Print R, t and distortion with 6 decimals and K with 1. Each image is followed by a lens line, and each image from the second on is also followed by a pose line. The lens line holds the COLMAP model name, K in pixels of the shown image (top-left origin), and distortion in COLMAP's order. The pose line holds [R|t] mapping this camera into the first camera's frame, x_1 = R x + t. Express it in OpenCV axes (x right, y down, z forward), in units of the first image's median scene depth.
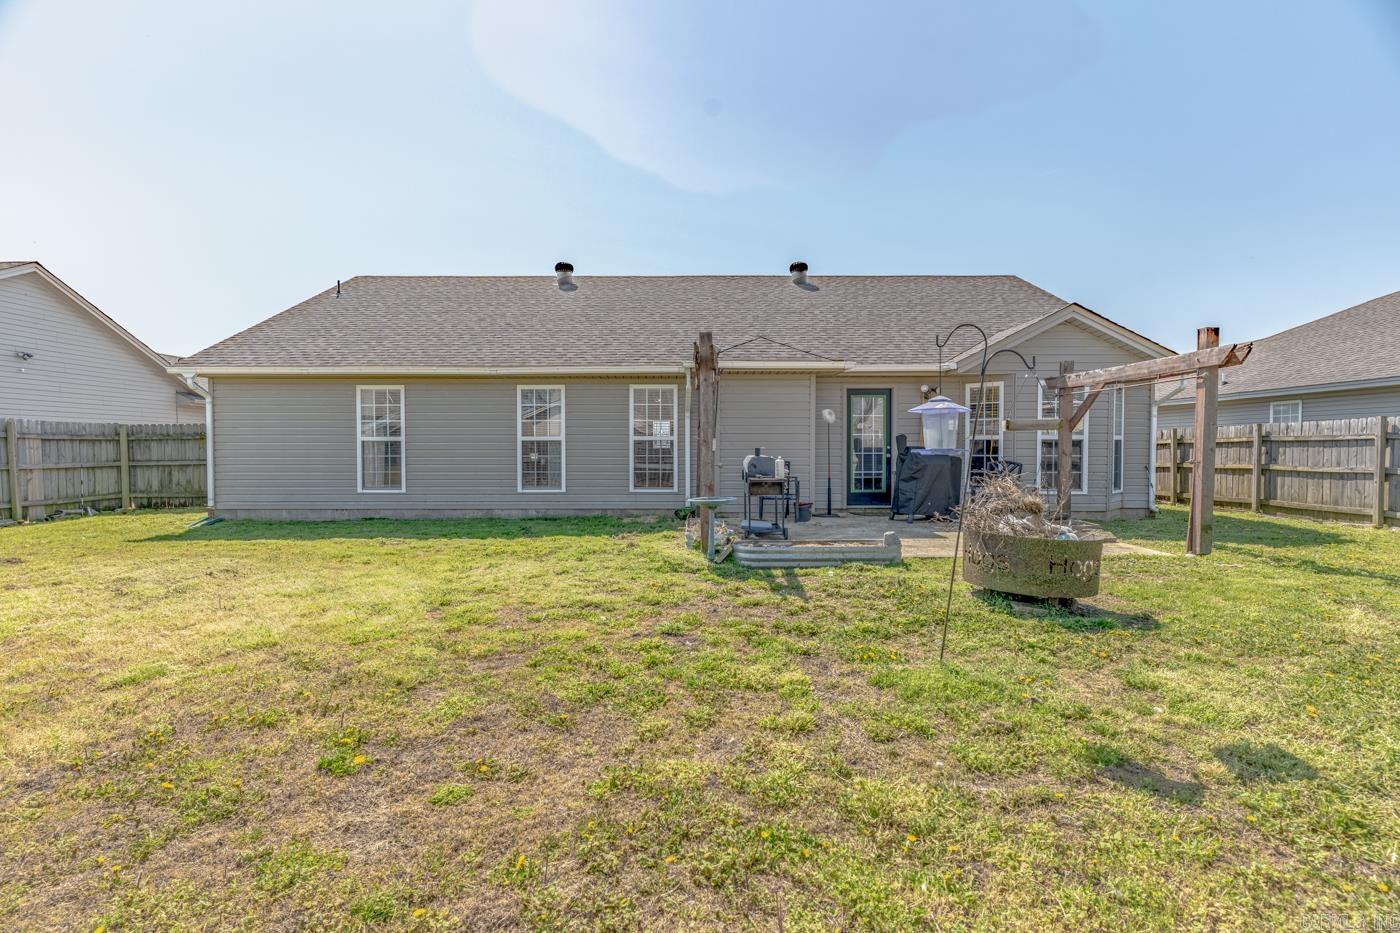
lens RADIAL K [[669.7, 0, 681.7], [0, 669.7, 450.8], [0, 0, 1]] dist [0.003141, -0.001258]
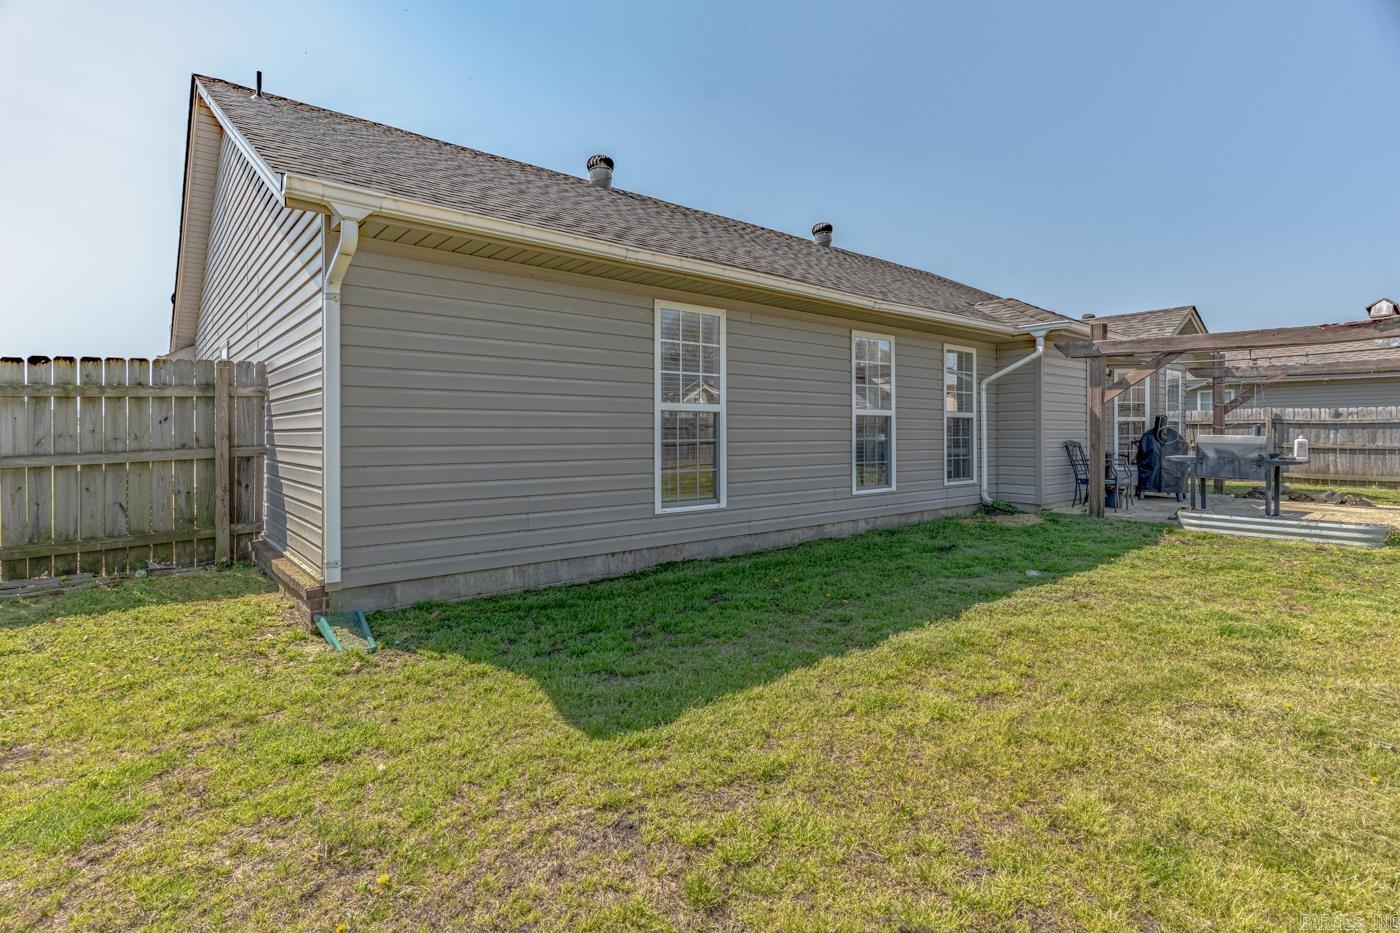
lens RADIAL K [[669.7, 0, 674.2], [0, 669.7, 432.2], [0, 0, 1]] dist [0.003141, -0.001258]
pose [[0.780304, -0.002166, 0.625397, -0.784207], [-0.001437, 0.999985, 0.005255, -0.002347], [-0.625399, -0.004999, 0.780289, 0.598894]]
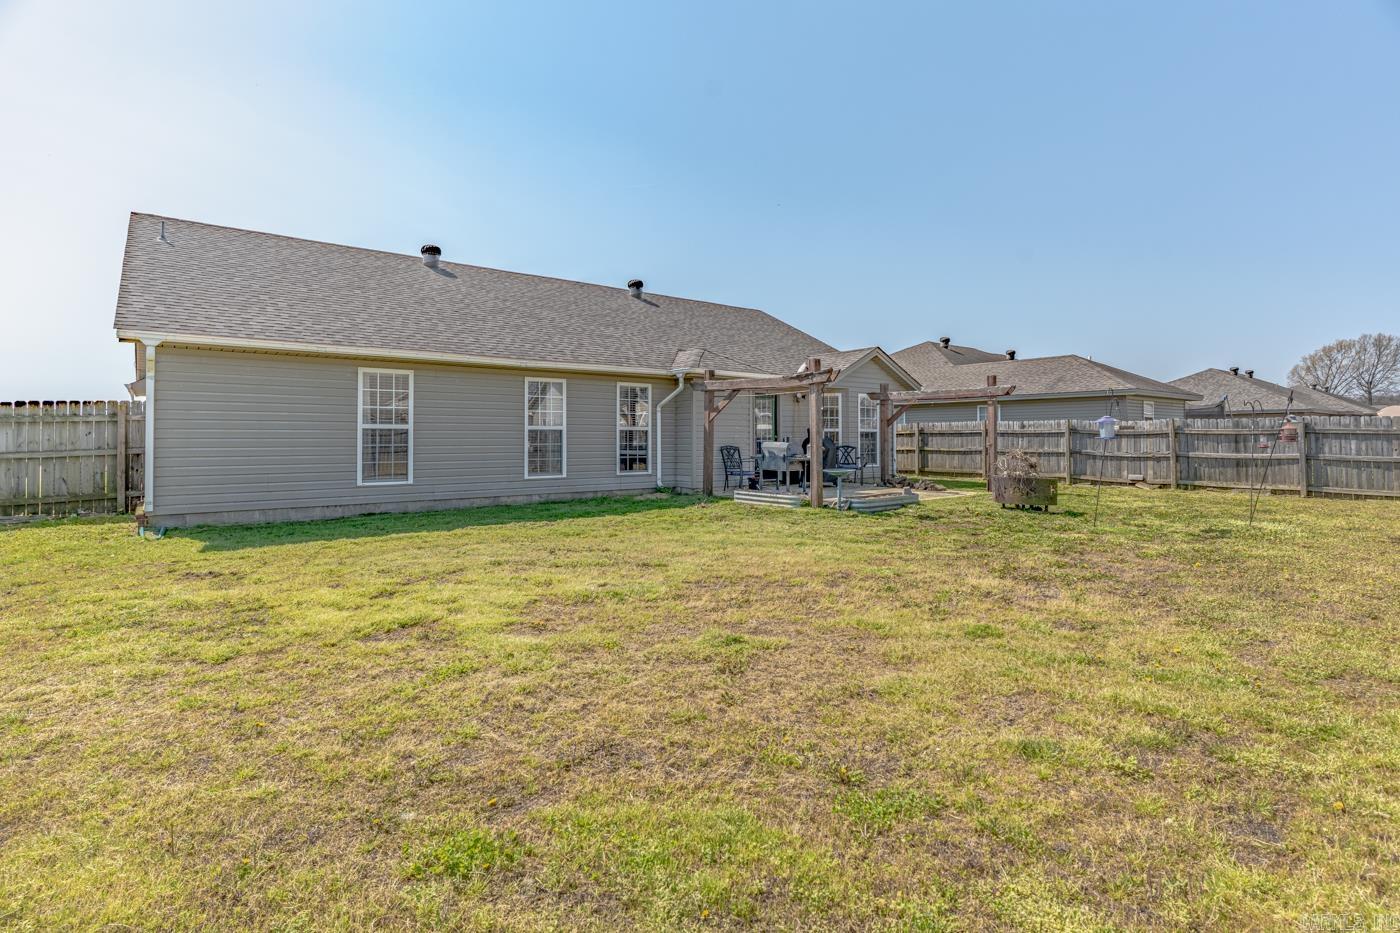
lens RADIAL K [[669.7, 0, 687.0], [0, 669.7, 429.9], [0, 0, 1]] dist [0.003141, -0.001258]
pose [[0.797430, 0.007348, 0.603367, -0.672469], [0.000638, 0.999915, -0.013021, -0.001022], [-0.603411, 0.010768, 0.797358, 0.010345]]
